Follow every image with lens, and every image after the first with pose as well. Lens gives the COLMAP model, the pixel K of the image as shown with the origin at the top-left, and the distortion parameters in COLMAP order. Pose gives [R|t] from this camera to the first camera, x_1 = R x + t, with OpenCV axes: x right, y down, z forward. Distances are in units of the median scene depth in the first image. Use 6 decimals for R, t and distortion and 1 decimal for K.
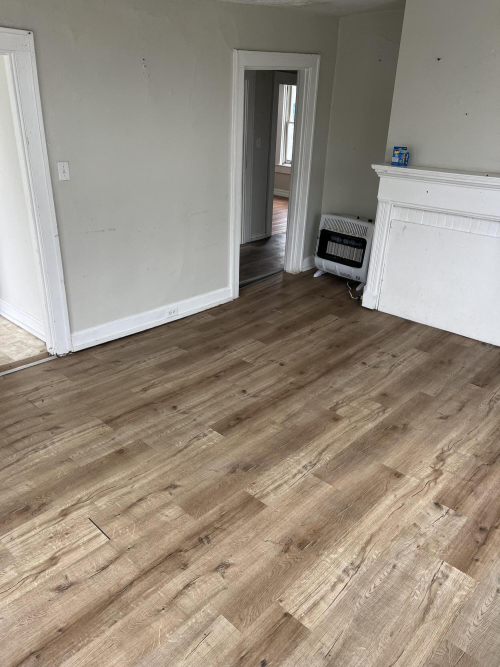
lens RADIAL K [[500.3, 0, 253.1], [0, 500.3, 334.4], [0, 0, 1]] dist [0.070574, -0.079836]
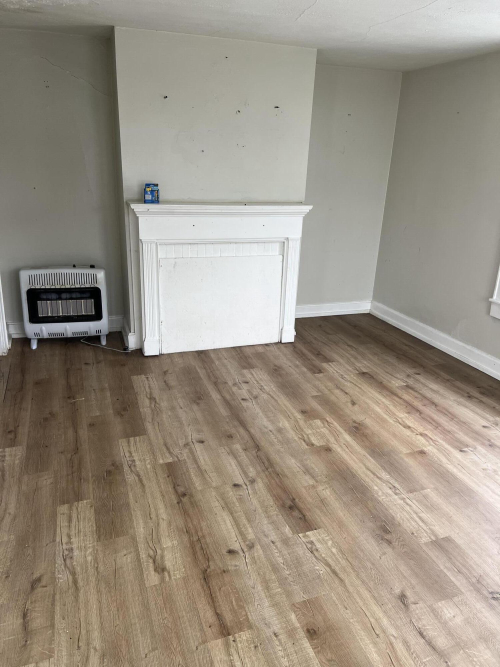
lens RADIAL K [[500.3, 0, 253.1], [0, 500.3, 334.4], [0, 0, 1]] dist [0.070574, -0.079836]
pose [[0.447935, -0.308686, 0.839087, -0.556106], [0.344058, 0.925747, 0.156896, -0.209140], [-0.825214, 0.218416, 0.520880, 0.447923]]
